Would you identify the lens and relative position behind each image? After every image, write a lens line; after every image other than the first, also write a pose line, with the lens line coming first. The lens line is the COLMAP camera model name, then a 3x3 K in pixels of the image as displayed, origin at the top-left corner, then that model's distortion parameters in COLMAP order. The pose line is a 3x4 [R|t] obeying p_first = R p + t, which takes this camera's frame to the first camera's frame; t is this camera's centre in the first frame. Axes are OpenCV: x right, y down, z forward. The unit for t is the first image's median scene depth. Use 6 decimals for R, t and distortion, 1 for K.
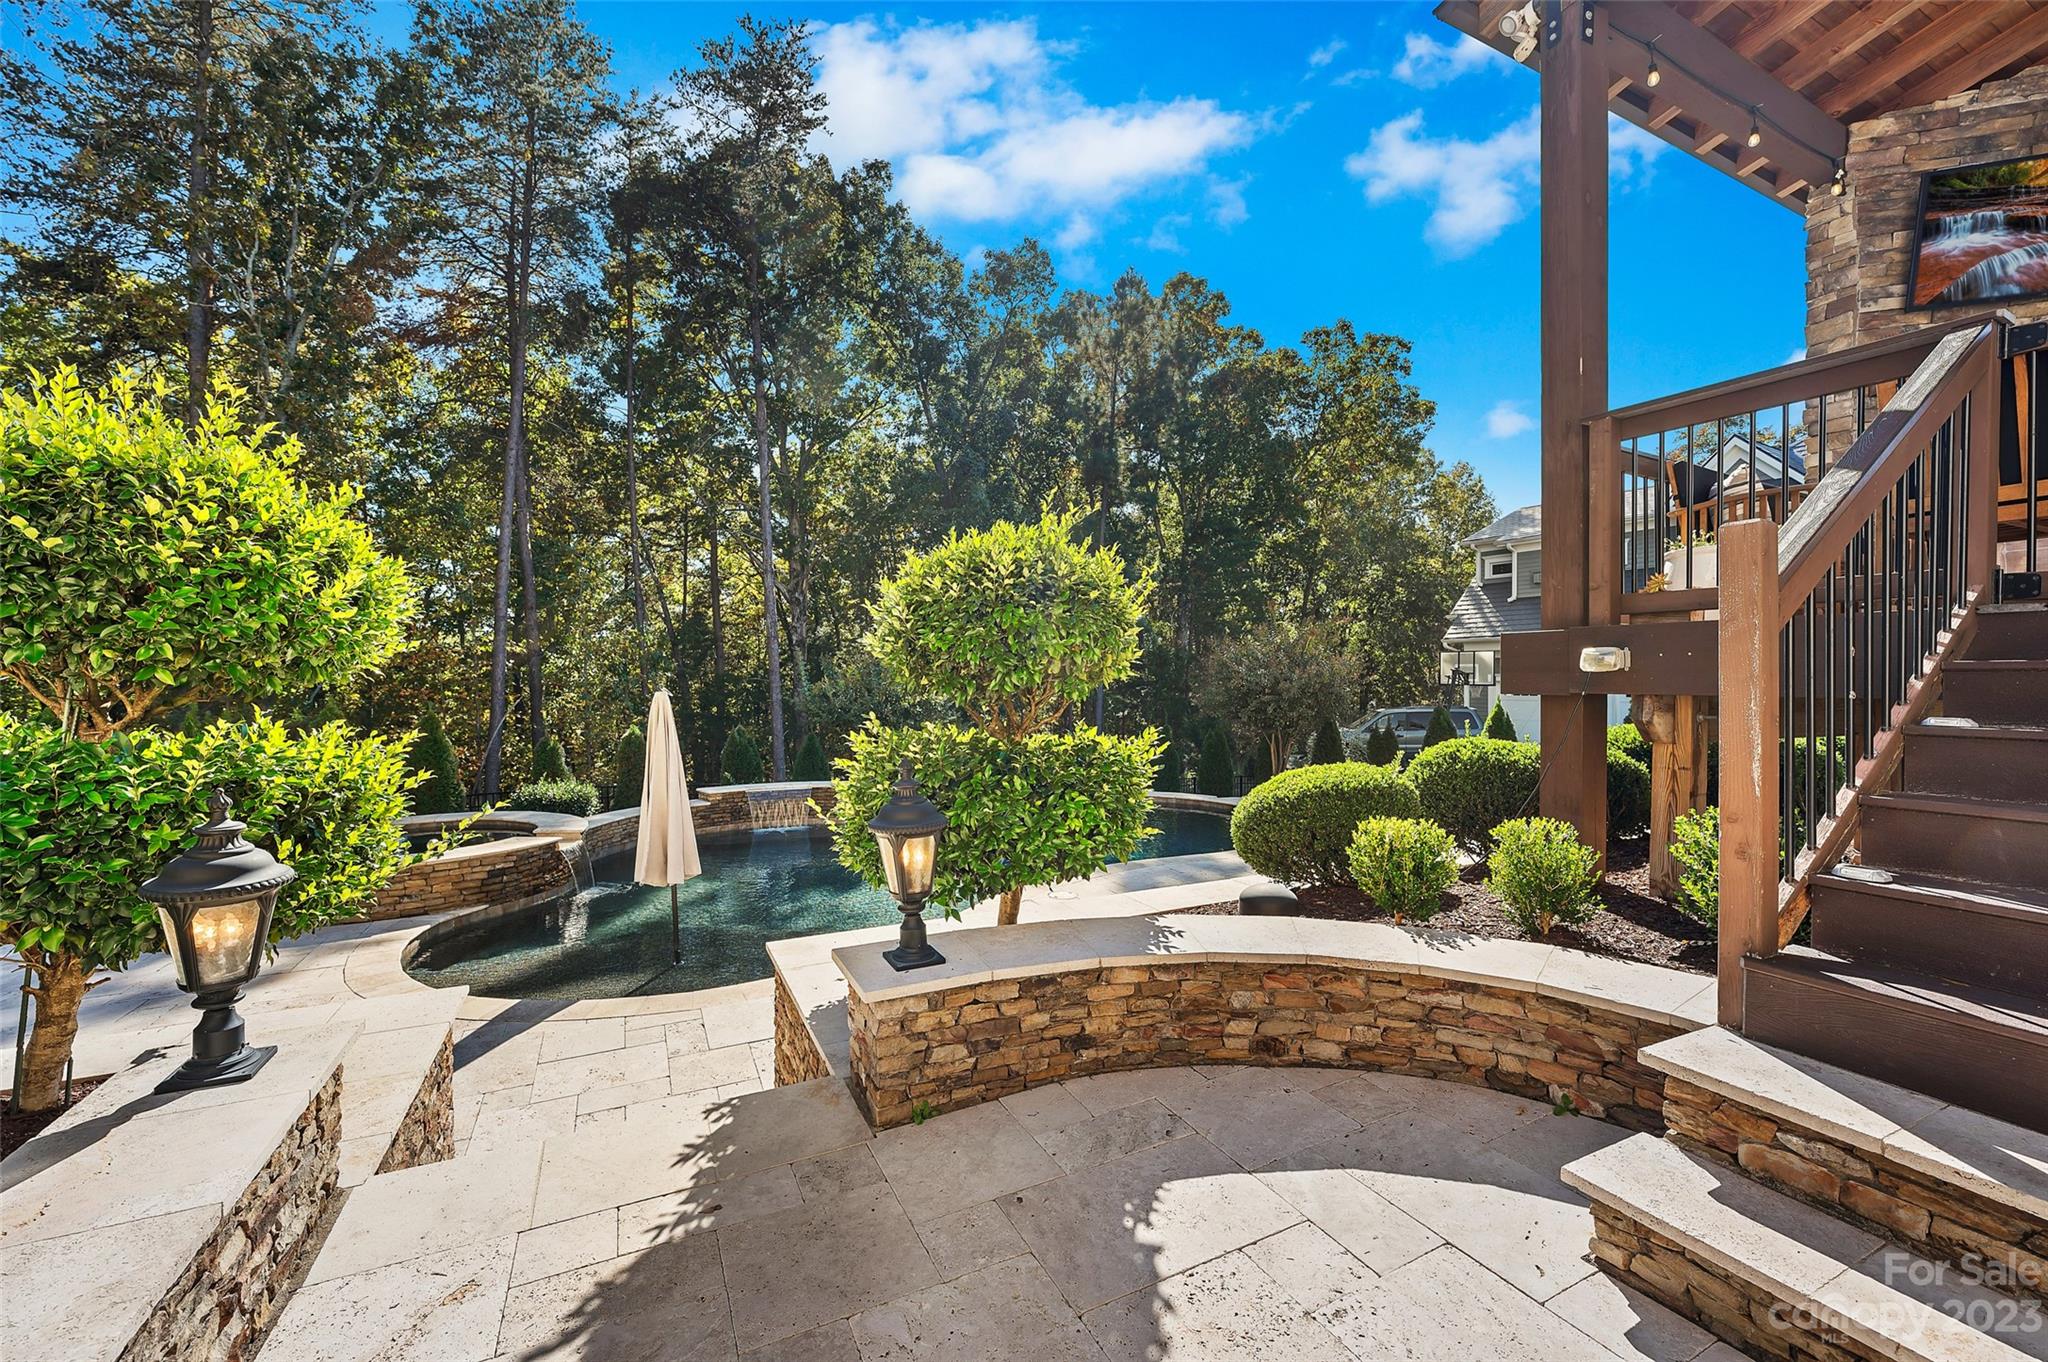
lens RADIAL K [[826.8, 0, 1026.1], [0, 826.8, 676.9], [0, 0, 1]] dist [-0.005545, 0.001087]
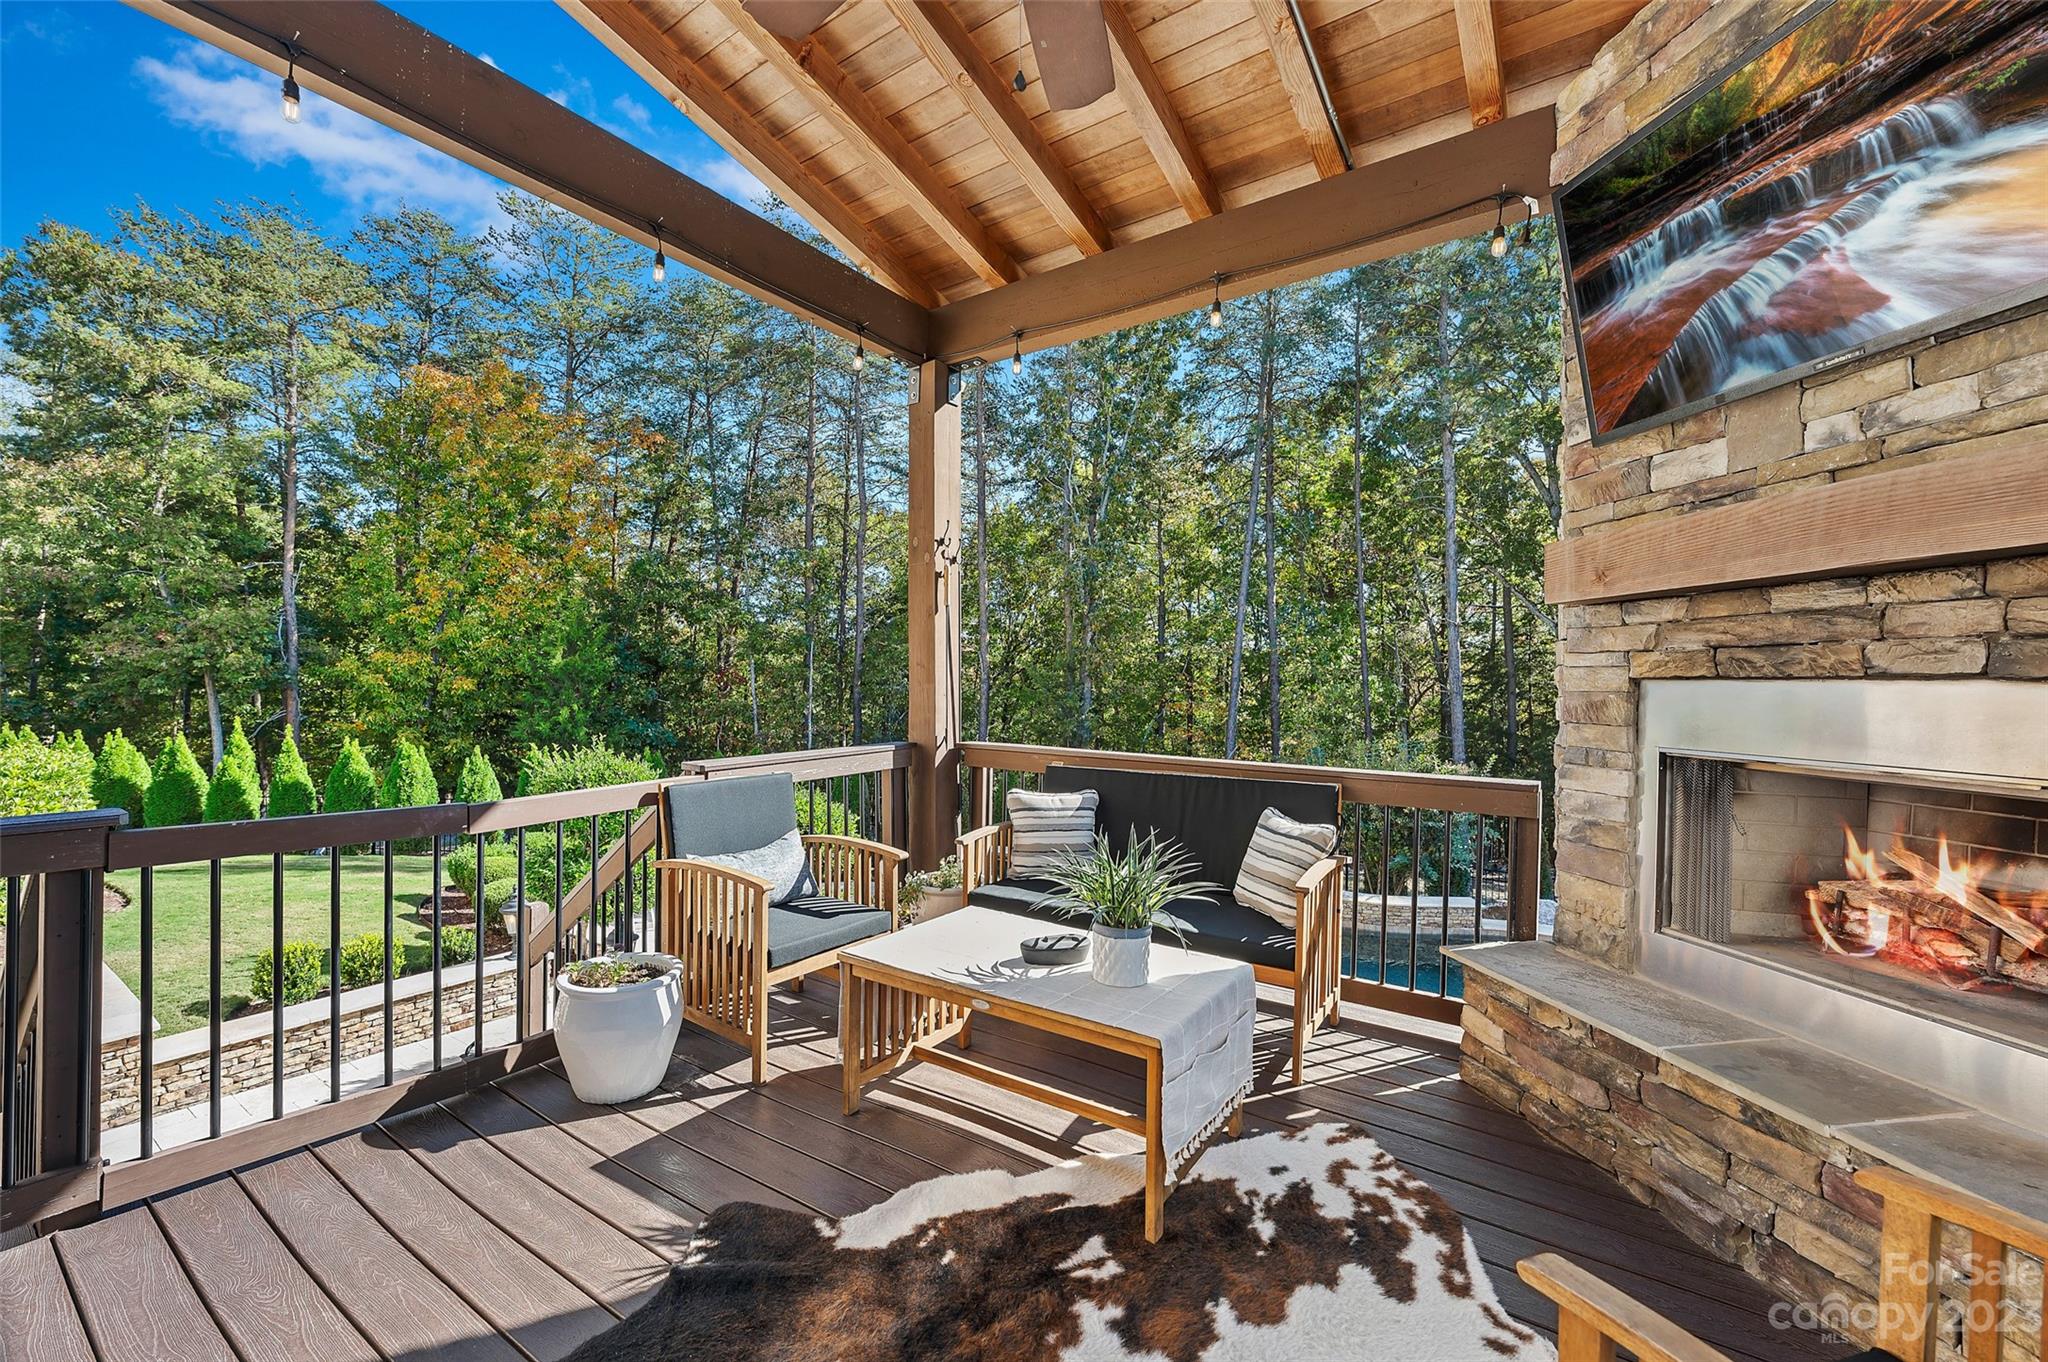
lens RADIAL K [[826.8, 0, 1029.1], [0, 826.8, 690.0], [0, 0, 1]] dist [-0.005545, 0.001087]
pose [[0.494417, 0.013161, -0.869125, 1.376358], [-0.000541, 0.999890, 0.014834, -0.317994], [0.869224, -0.006864, 0.494370, 0.489118]]
